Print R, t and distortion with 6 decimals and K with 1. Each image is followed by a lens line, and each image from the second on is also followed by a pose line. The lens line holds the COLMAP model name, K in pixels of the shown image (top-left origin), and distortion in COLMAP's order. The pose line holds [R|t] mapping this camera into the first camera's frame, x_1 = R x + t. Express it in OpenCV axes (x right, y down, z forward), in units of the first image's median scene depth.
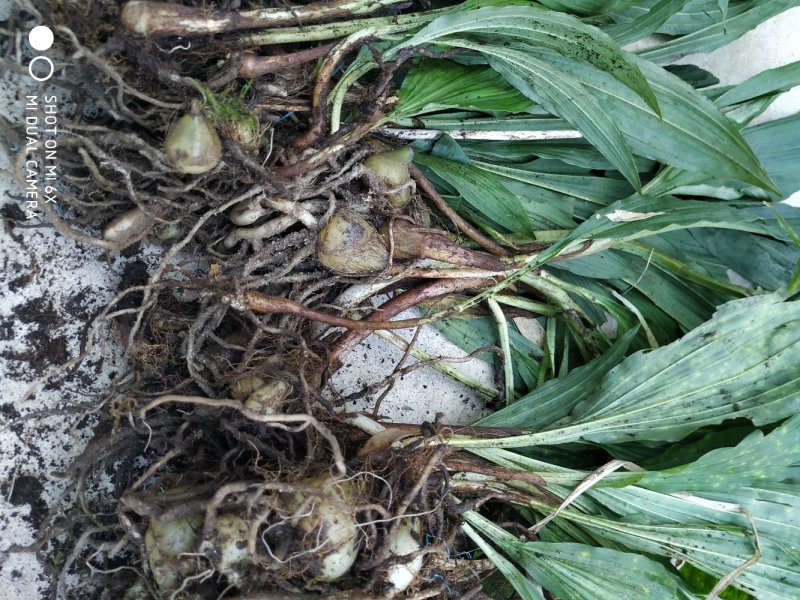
lens RADIAL K [[589.8, 0, 398.7], [0, 589.8, 300.7], [0, 0, 1]] dist [0.001046, -0.000513]
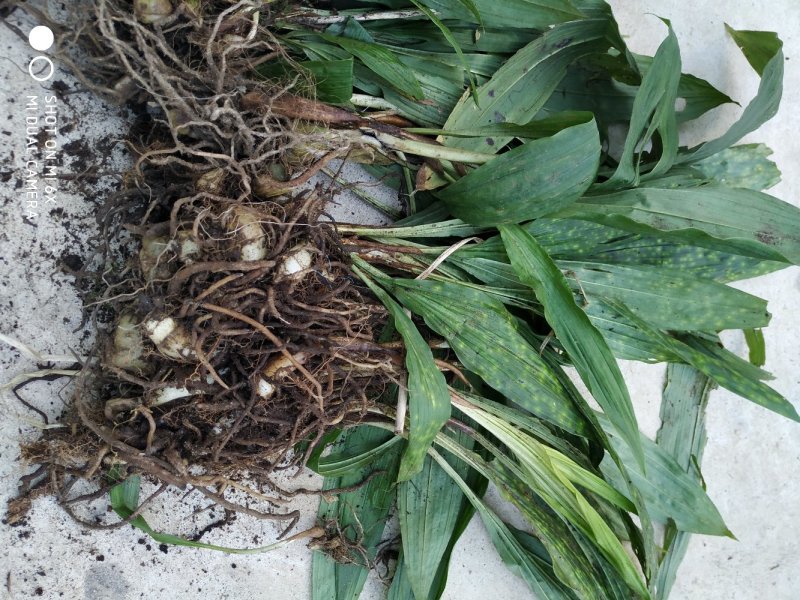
lens RADIAL K [[605.3, 0, 404.3], [0, 605.3, 298.1], [0, 0, 1]] dist [0.030889, -0.007961]
pose [[0.995238, -0.030657, -0.092523, 0.346380], [0.027584, 0.999030, -0.034310, 0.473316], [0.093485, 0.031595, 0.995119, -0.458972]]
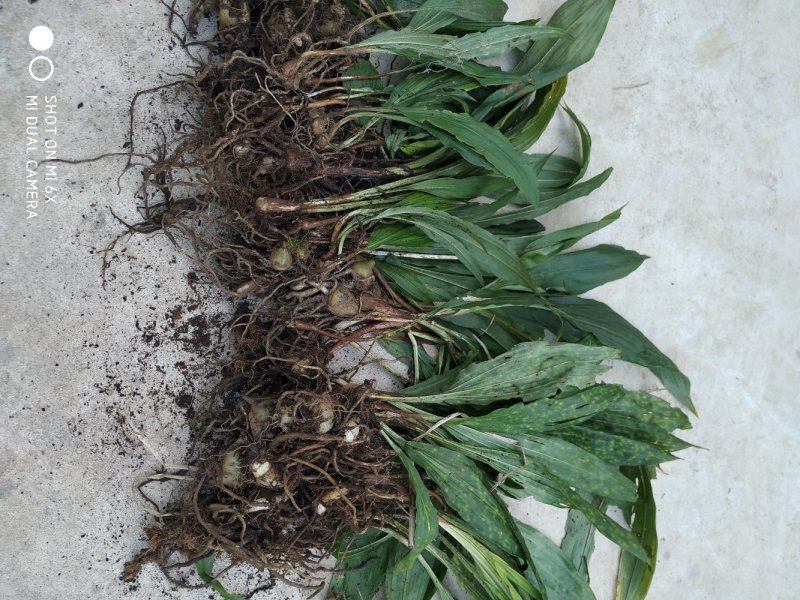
lens RADIAL K [[605.3, 0, 404.3], [0, 605.3, 298.1], [0, 0, 1]] dist [0.030889, -0.007961]
pose [[0.996830, 0.079541, 0.001718, 0.145350], [-0.079201, 0.994154, -0.073376, 0.037456], [-0.007544, 0.073007, 0.997303, -1.279091]]
